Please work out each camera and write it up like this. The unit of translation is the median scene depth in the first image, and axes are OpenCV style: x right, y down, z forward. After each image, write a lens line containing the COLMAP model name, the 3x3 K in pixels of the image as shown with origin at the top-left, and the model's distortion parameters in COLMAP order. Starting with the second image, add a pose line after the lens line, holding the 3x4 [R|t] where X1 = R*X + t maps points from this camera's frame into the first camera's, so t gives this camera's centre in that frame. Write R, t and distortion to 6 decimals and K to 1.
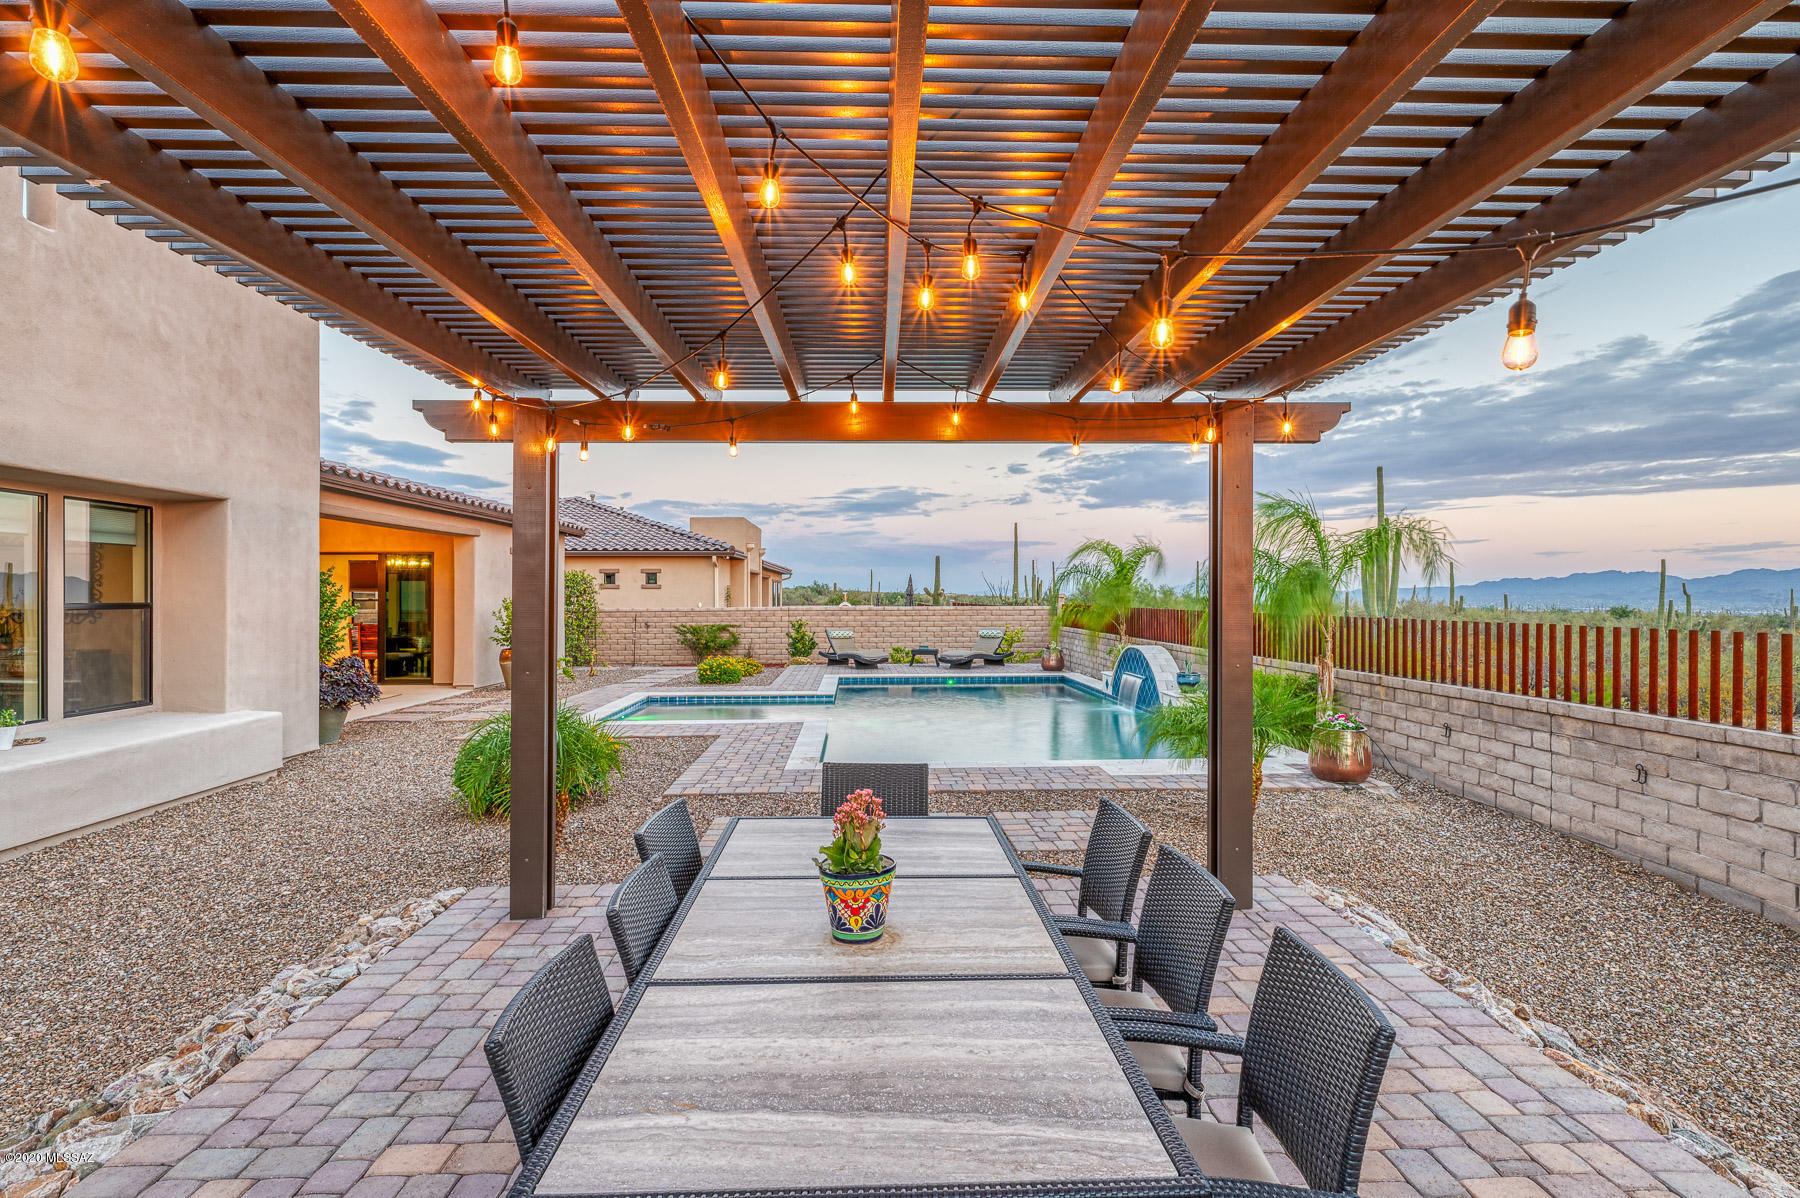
lens RADIAL K [[869.9, 0, 901.2], [0, 869.9, 593.2], [0, 0, 1]] dist [0.002579, 0.000254]
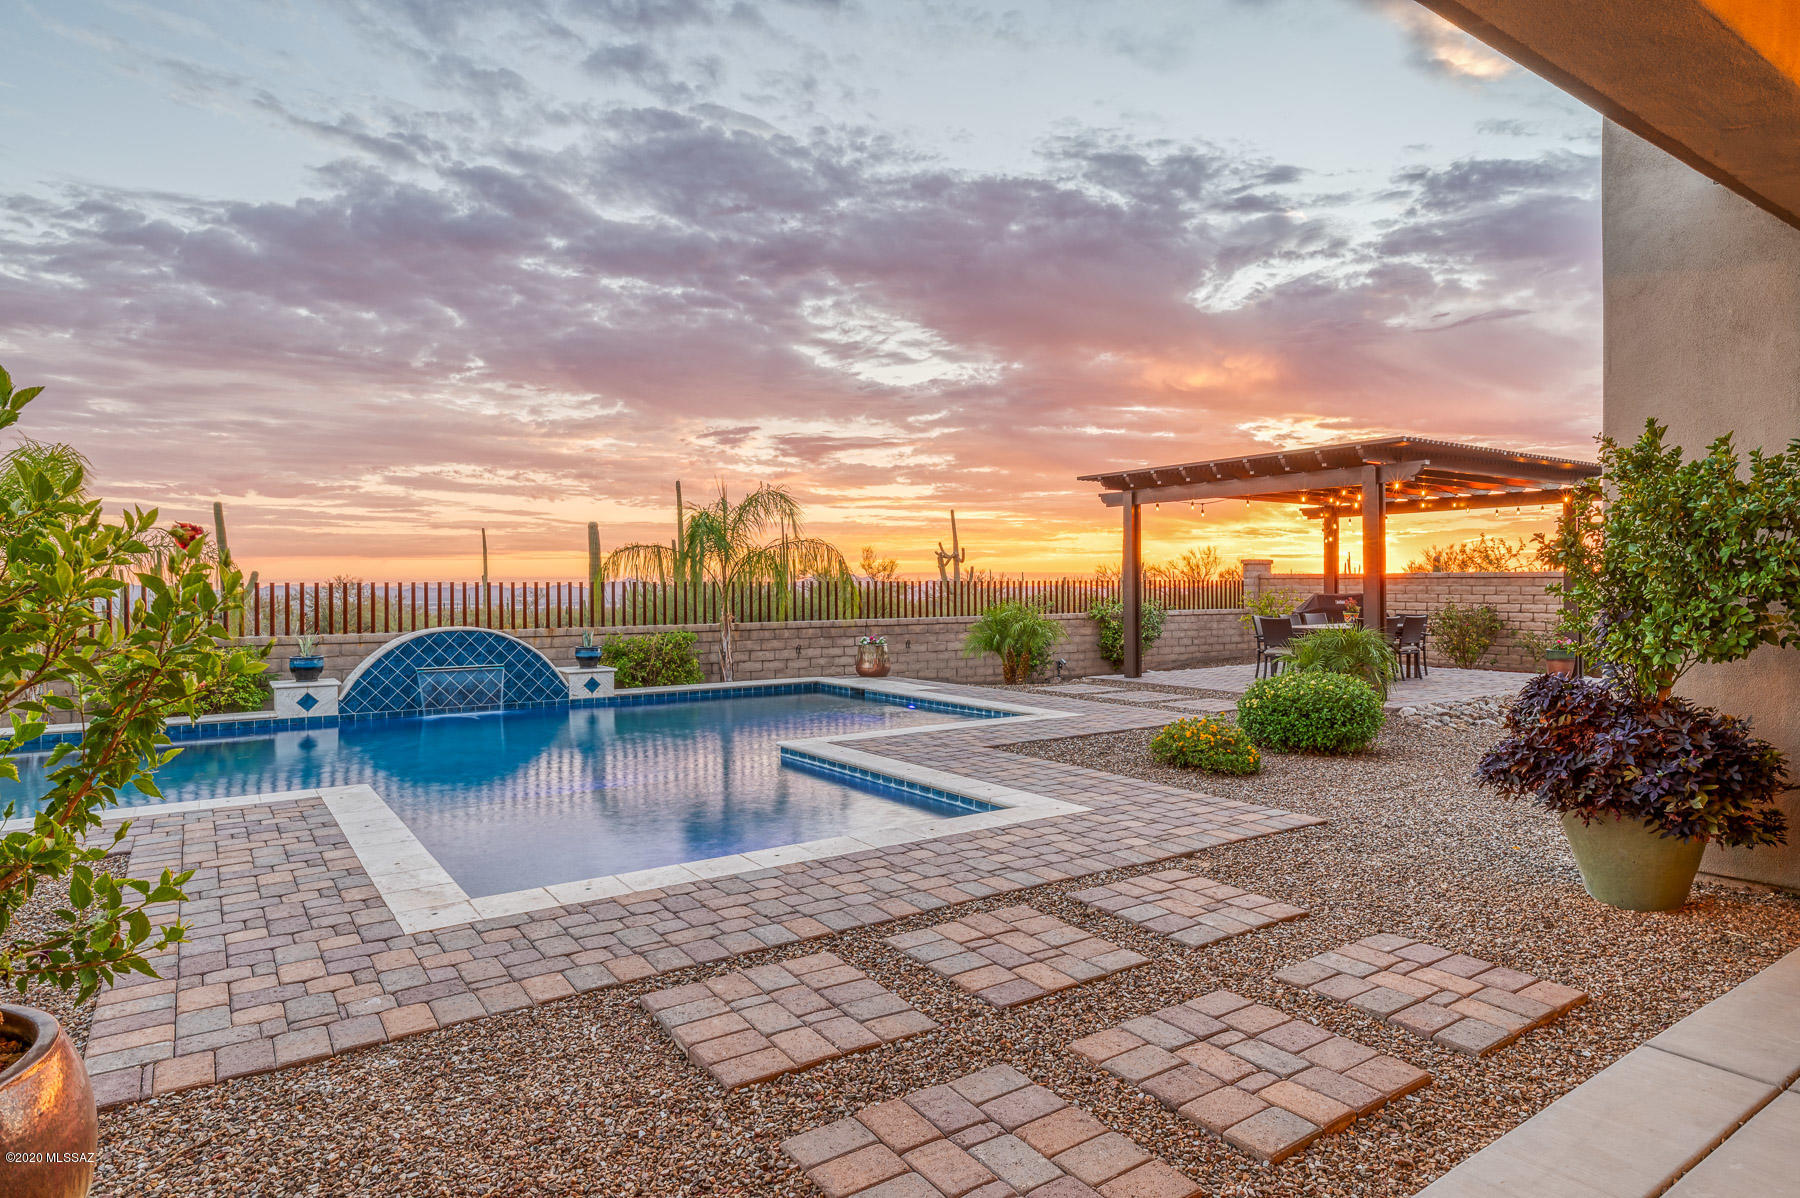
lens RADIAL K [[1025.3, 0, 900.2], [0, 1025.3, 593.1], [0, 0, 1]] dist [-0.000005, 0.000000]
pose [[-0.540853, -0.005795, 0.841097, -0.354763], [0.000143, 0.999976, 0.006982, 0.013597], [-0.841117, 0.003897, -0.540839, 0.623018]]
